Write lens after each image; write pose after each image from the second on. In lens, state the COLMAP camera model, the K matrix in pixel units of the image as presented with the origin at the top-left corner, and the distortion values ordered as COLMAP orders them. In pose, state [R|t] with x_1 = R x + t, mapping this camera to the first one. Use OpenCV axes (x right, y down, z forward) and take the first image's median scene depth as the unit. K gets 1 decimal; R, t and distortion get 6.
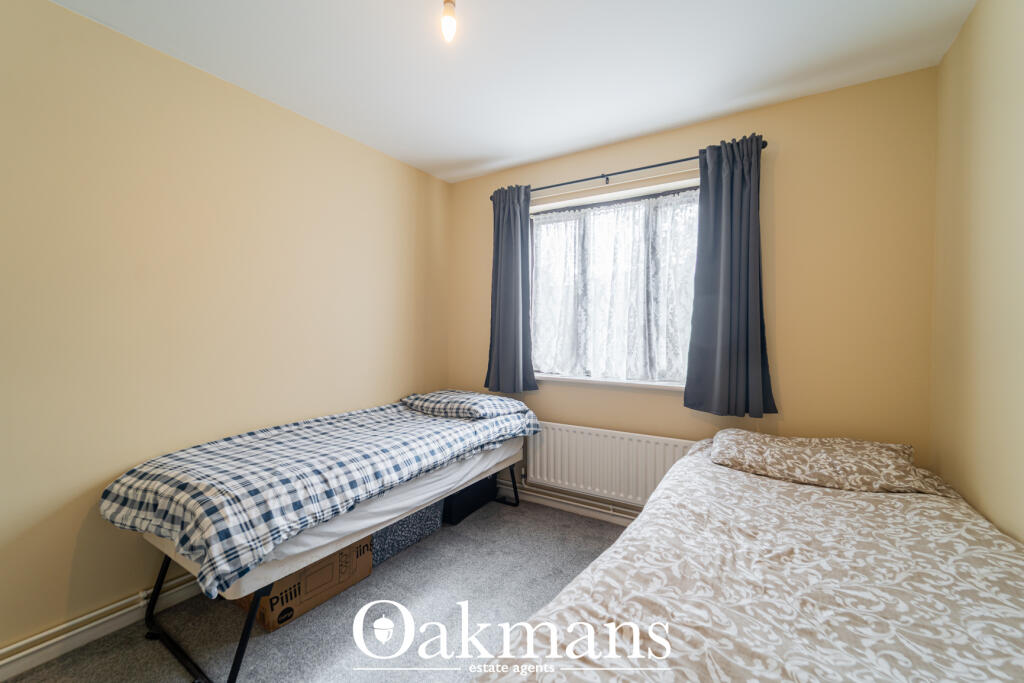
lens RADIAL K [[409.2, 0, 510.8], [0, 409.2, 335.0], [0, 0, 1]] dist [0.001056, -0.000197]
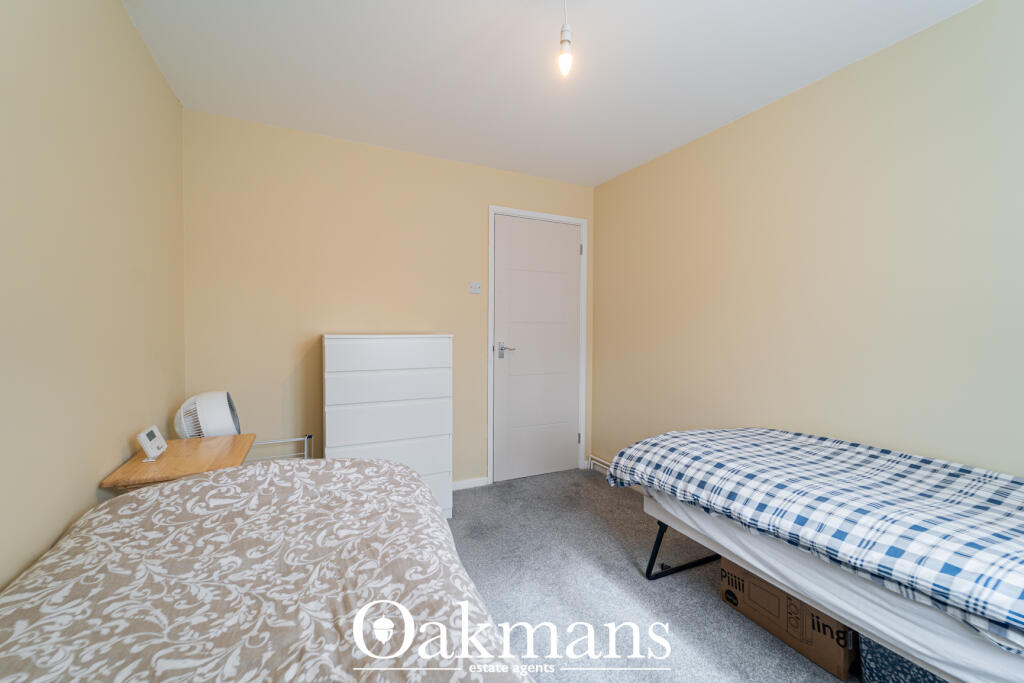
lens RADIAL K [[409.2, 0, 510.8], [0, 409.2, 335.0], [0, 0, 1]] dist [0.001056, -0.000197]
pose [[-0.513044, 0.003892, -0.858354, 0.659146], [-0.019389, 0.999682, 0.016121, 0.002339], [0.858143, 0.024913, -0.512805, 1.061254]]
